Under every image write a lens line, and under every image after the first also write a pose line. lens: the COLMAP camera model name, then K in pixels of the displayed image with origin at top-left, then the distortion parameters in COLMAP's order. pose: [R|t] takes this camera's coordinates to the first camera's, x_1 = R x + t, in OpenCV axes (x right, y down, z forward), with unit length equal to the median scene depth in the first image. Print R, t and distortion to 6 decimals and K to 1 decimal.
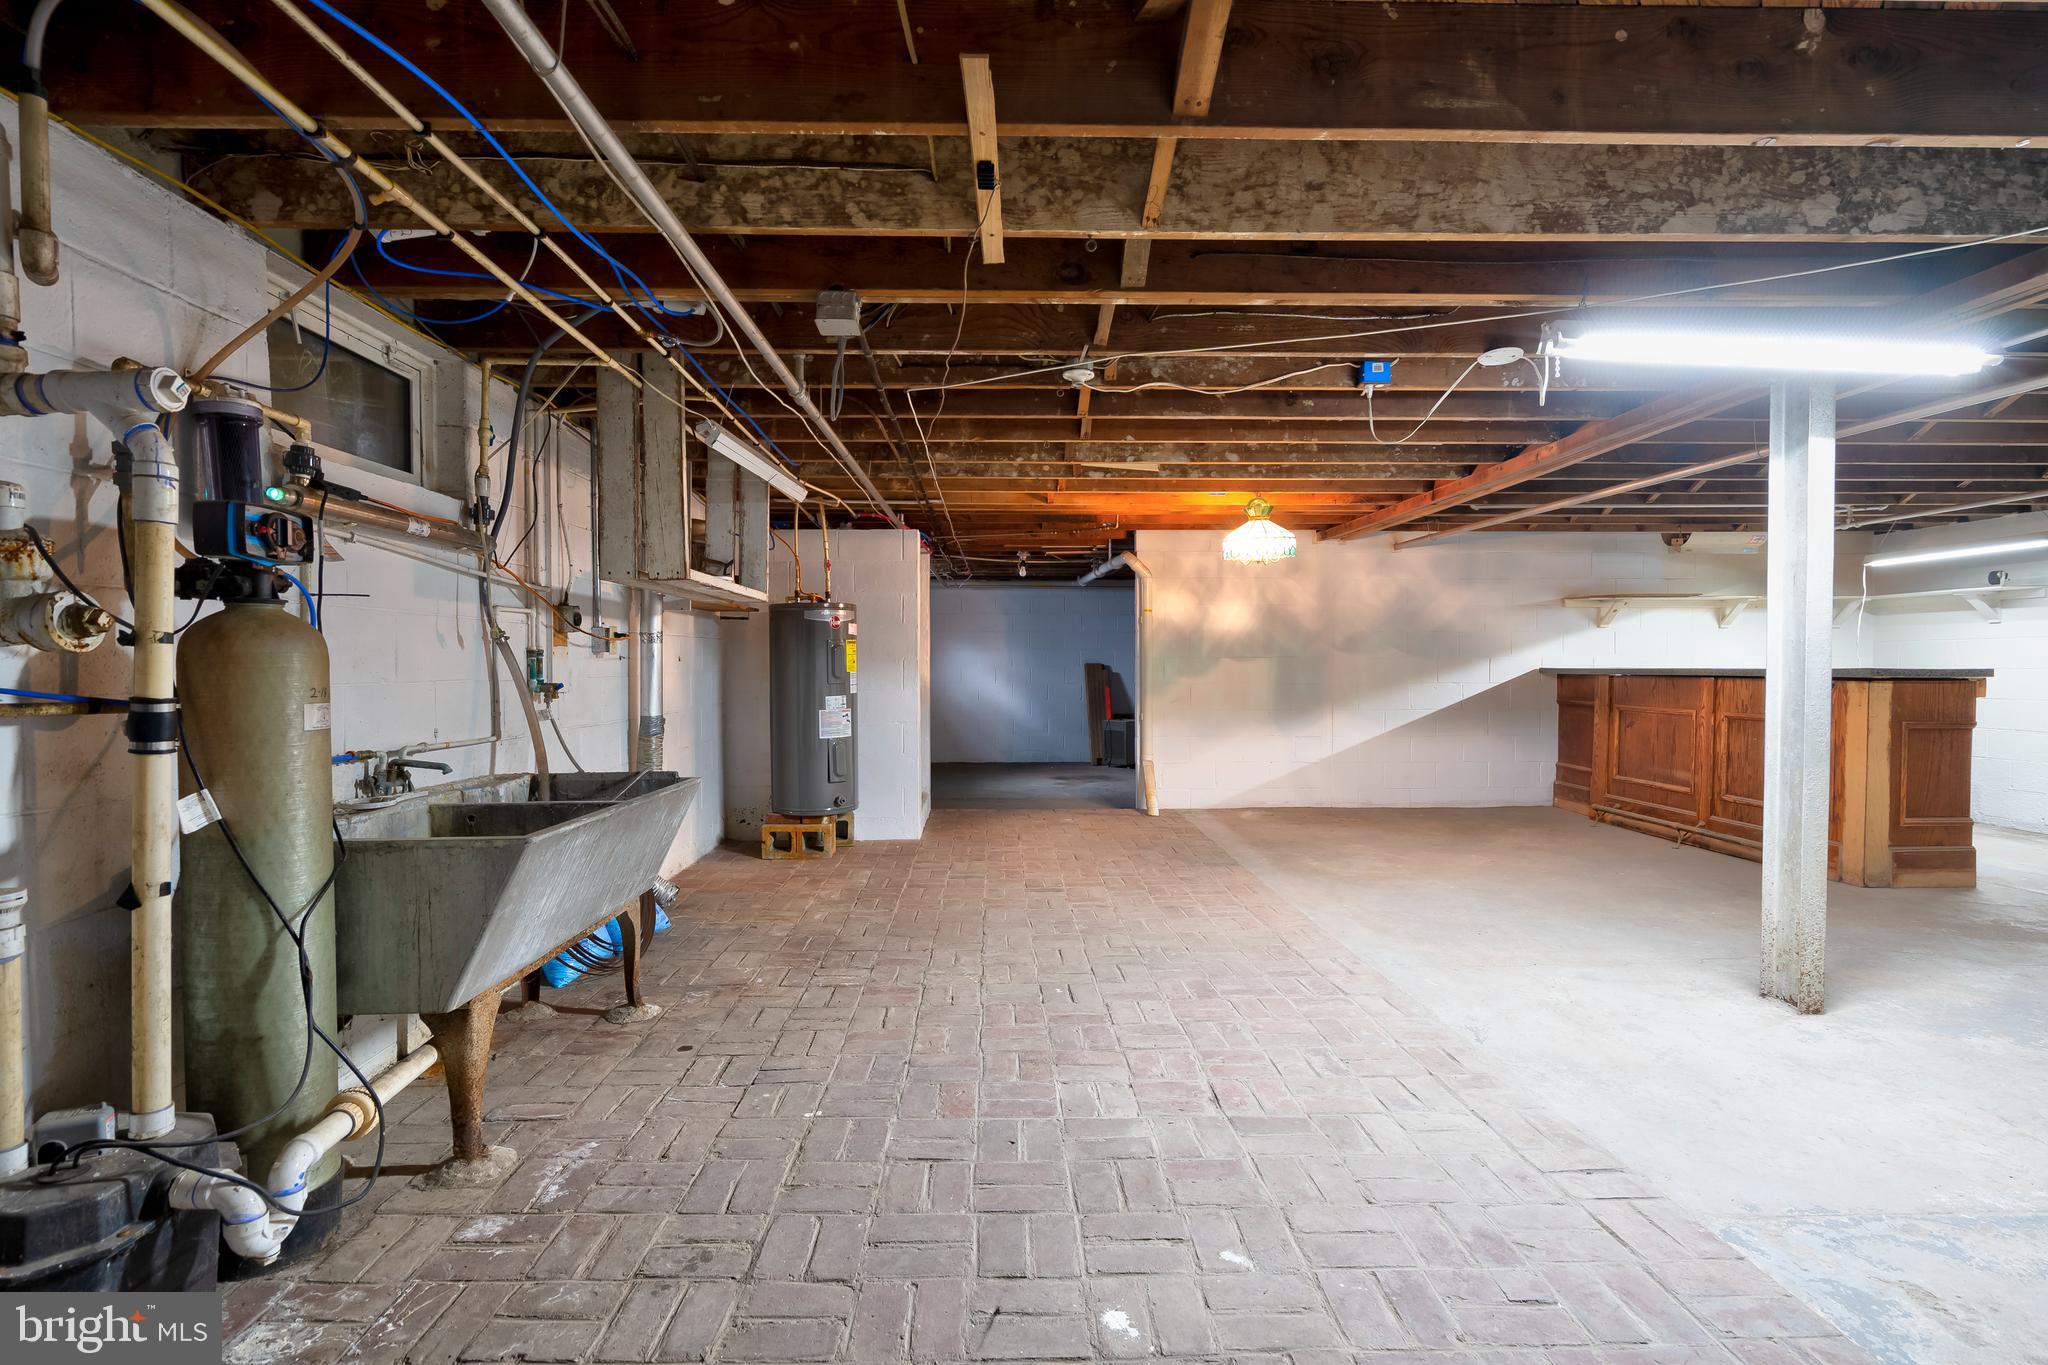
lens RADIAL K [[939.7, 0, 1024.0], [0, 939.7, 682.5], [0, 0, 1]] dist [-0.000816, 0.000129]
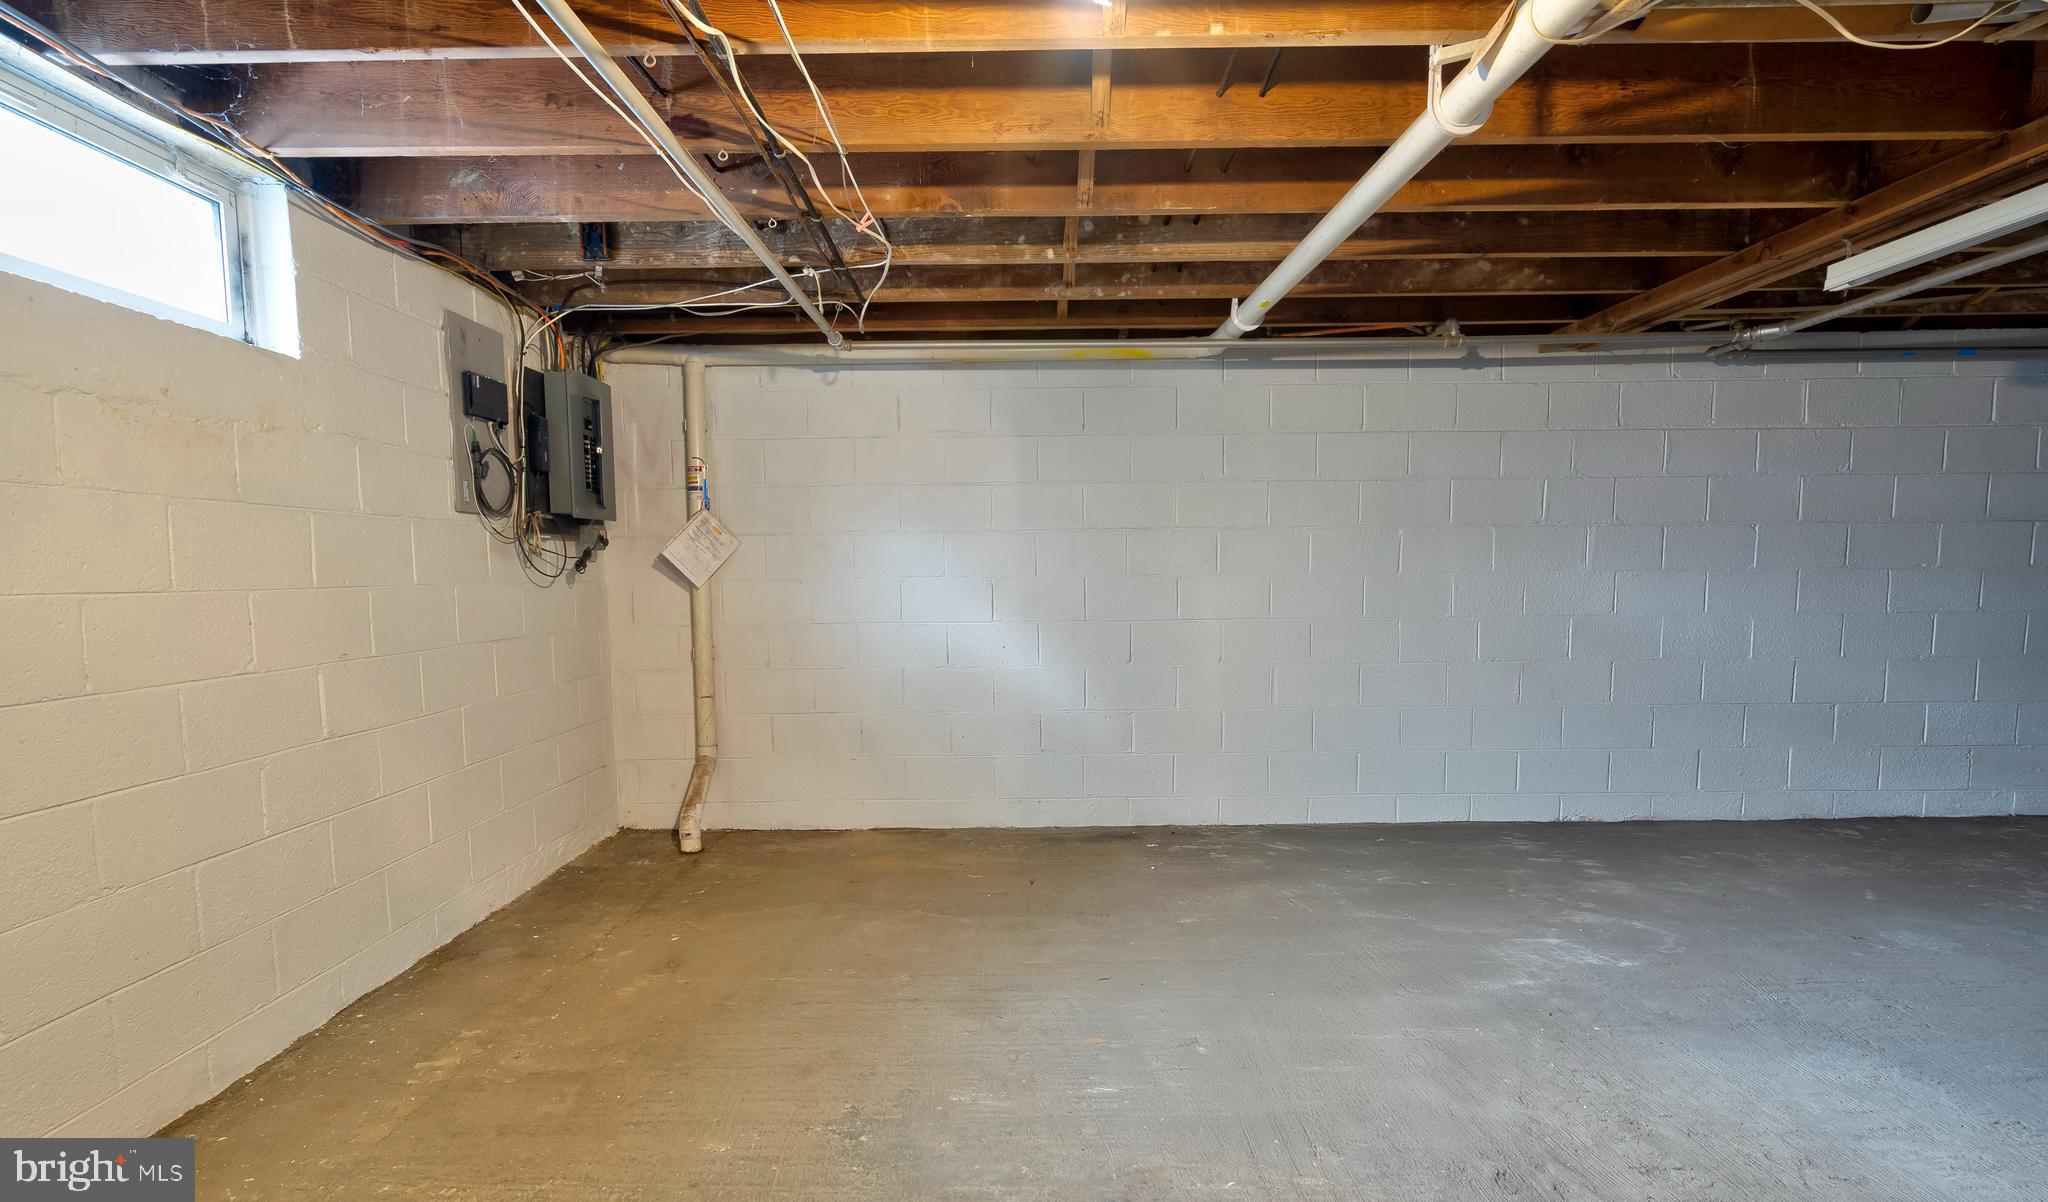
lens RADIAL K [[938.0, 0, 1024.0], [0, 938.0, 601.0], [0, 0, 1]] dist [-0.000210, -0.000089]
pose [[0.999578, -0.025443, -0.013995, -0.009556], [0.025588, 0.999620, 0.010296, -0.011569], [0.013727, -0.010650, 0.999849, 0.693828]]
